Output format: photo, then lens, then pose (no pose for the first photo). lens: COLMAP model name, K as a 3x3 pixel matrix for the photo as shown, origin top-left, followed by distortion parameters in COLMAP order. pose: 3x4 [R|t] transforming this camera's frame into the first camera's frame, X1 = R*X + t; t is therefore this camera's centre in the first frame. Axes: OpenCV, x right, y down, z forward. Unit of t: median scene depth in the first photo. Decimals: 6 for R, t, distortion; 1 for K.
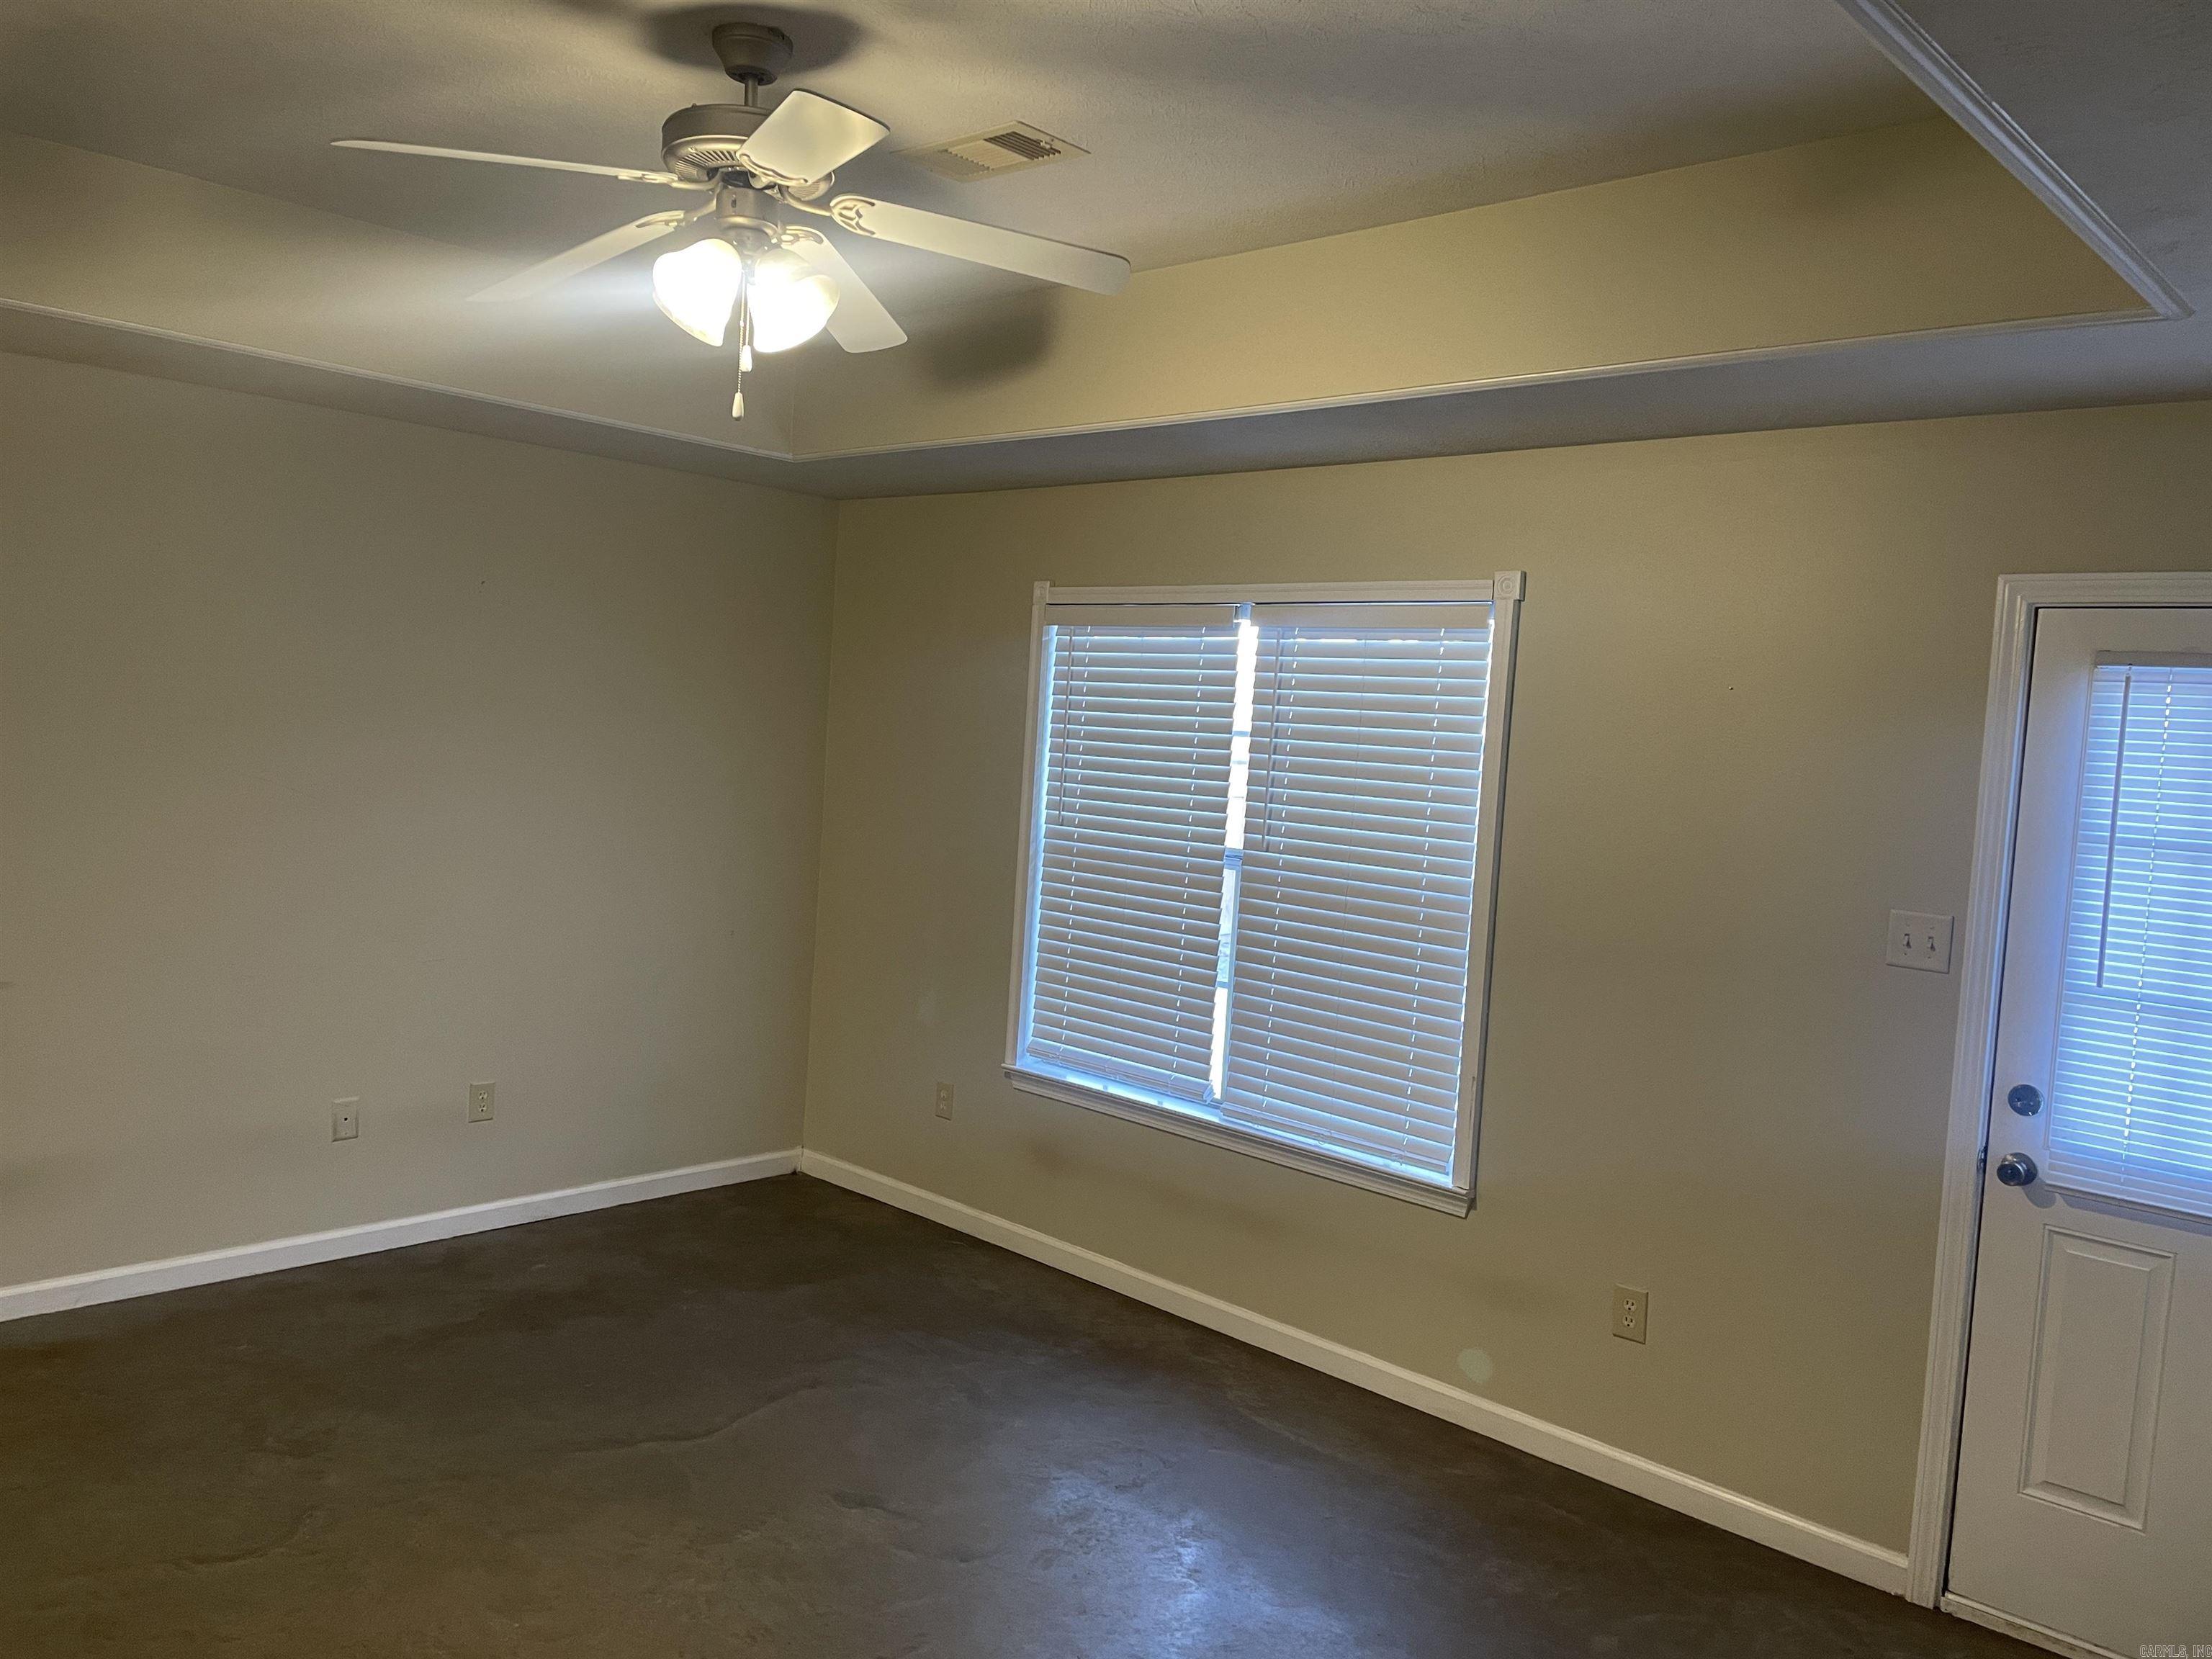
lens RADIAL K [[1660.9, 0, 1095.8], [0, 1660.9, 825.5], [0, 0, 1]] dist [0.054251, -0.102424]
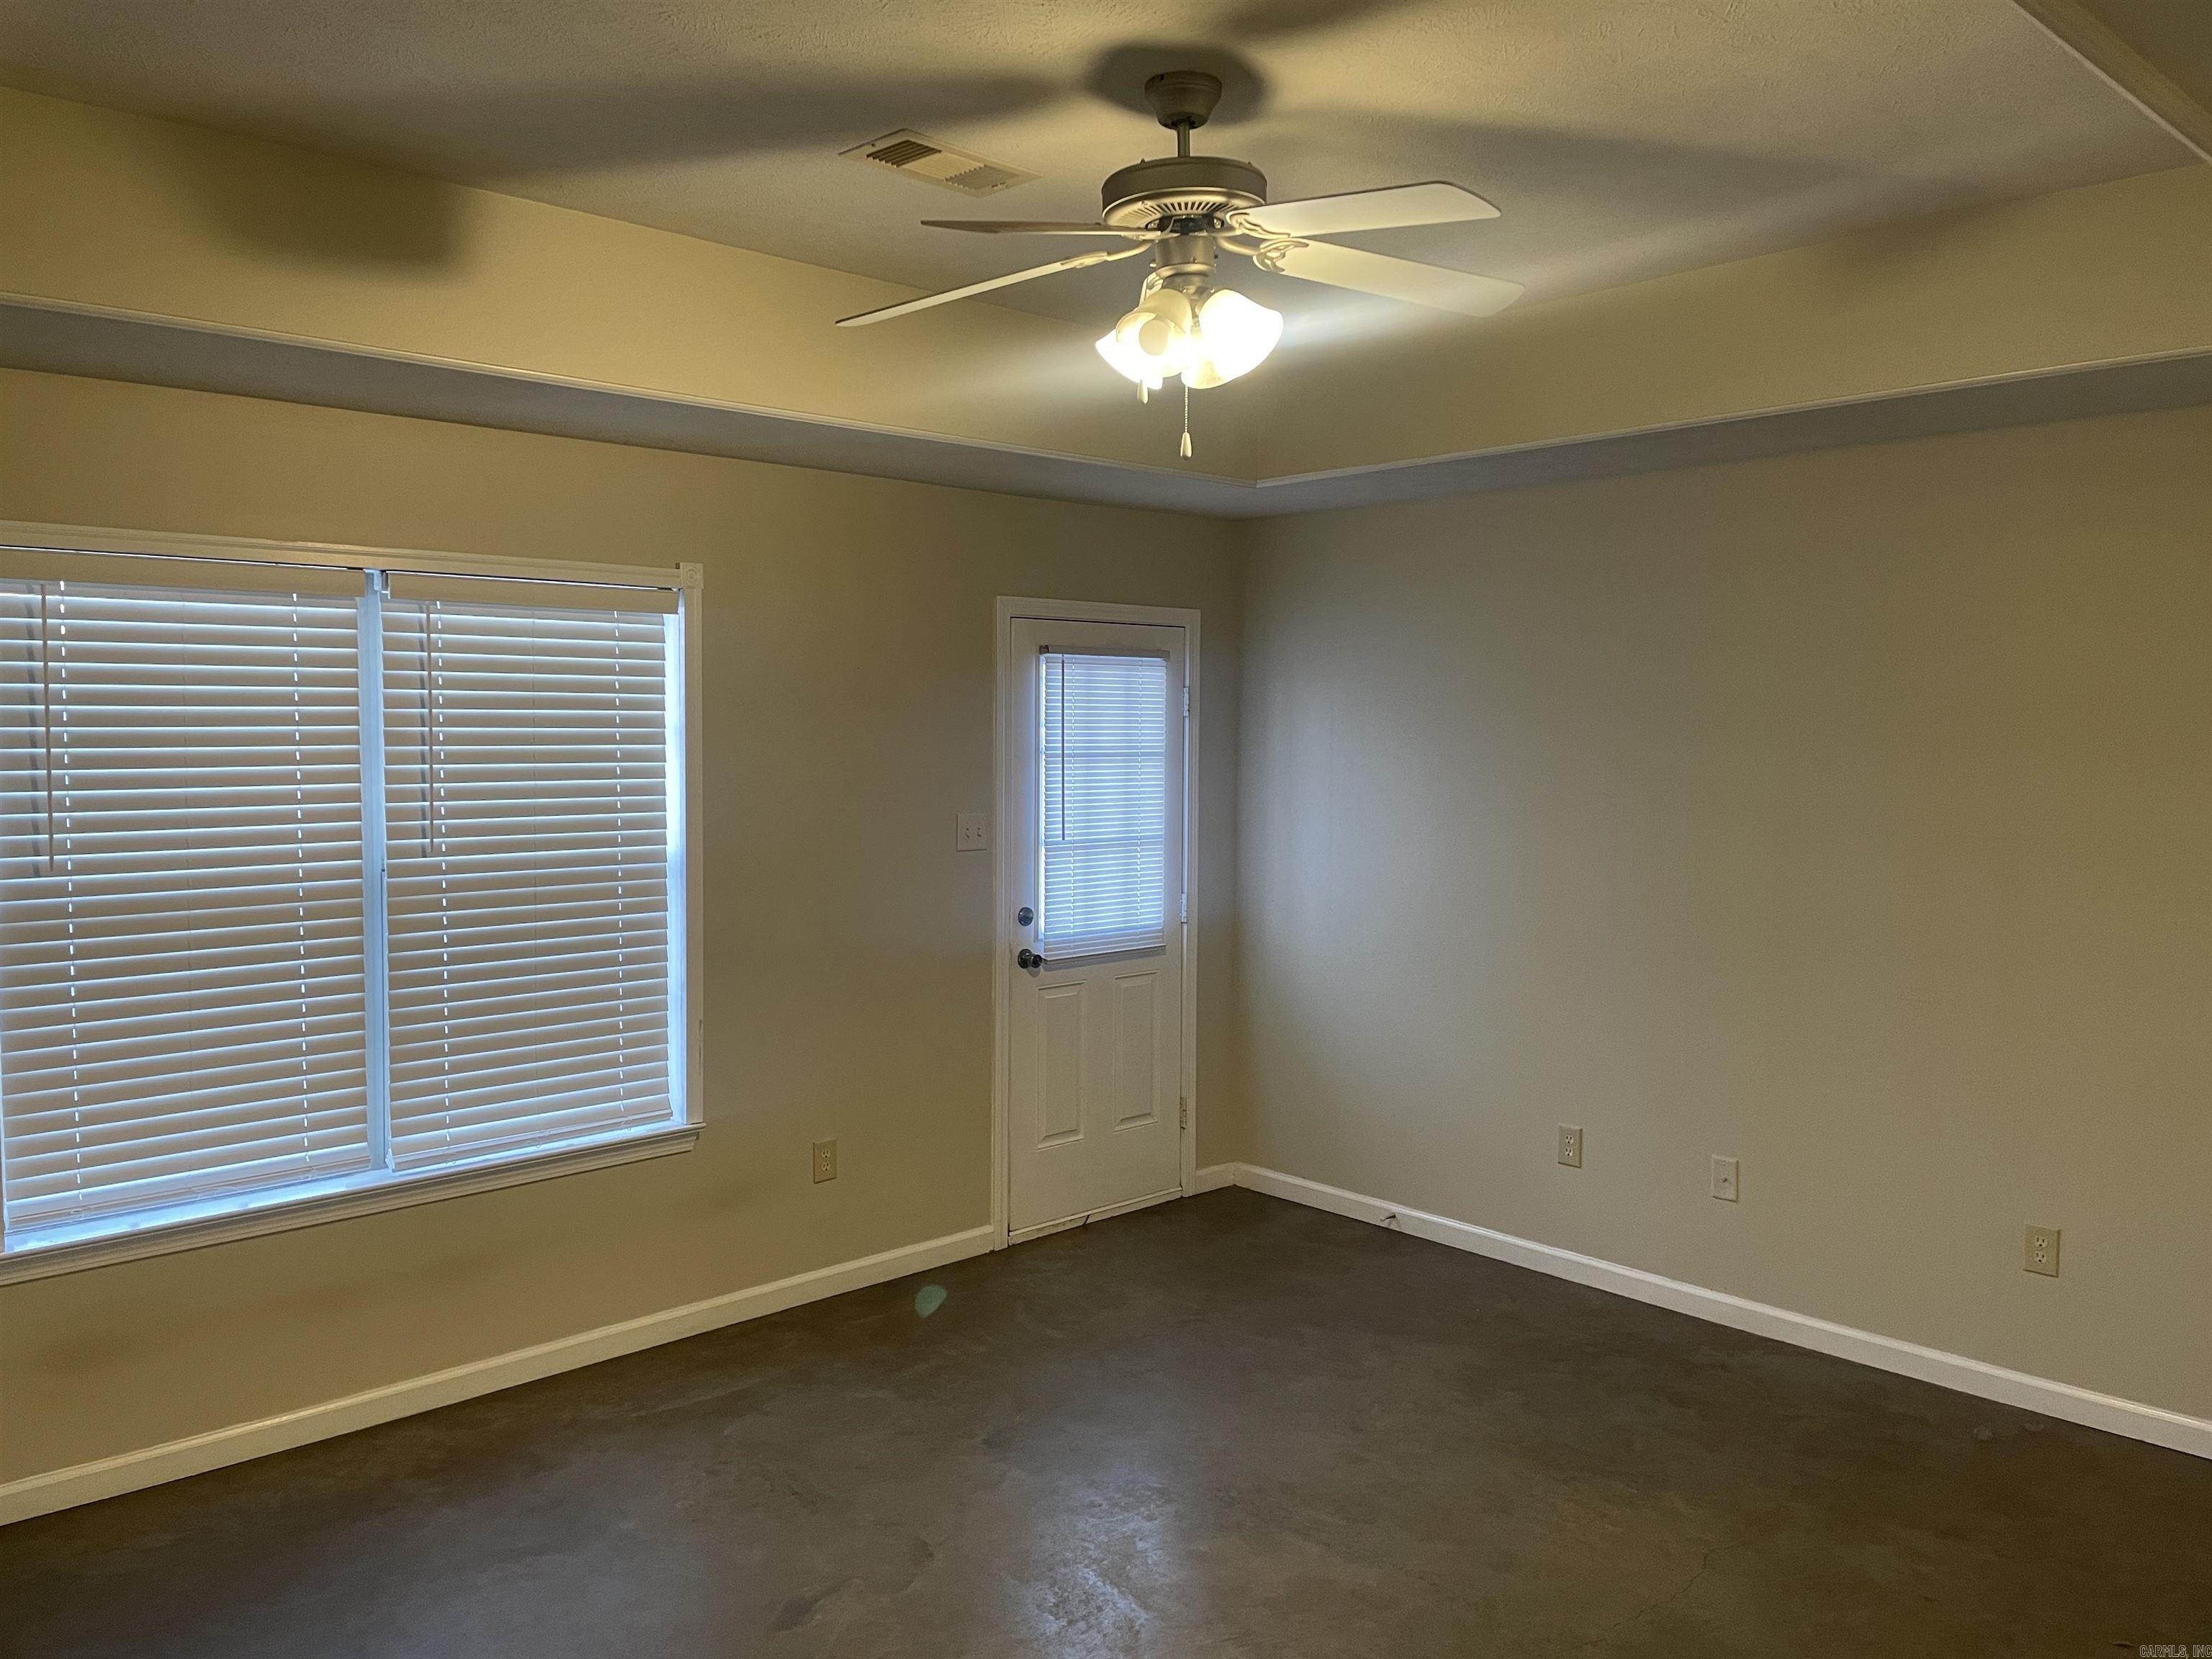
lens RADIAL K [[1659.5, 0, 1102.0], [0, 1659.5, 823.3], [0, 0, 1]] dist [0.054462, -0.100245]
pose [[0.036911, -0.124974, 0.991473, -0.954794], [0.059164, 0.990682, 0.122671, -0.112031], [-0.997566, 0.054131, 0.043961, 0.766824]]
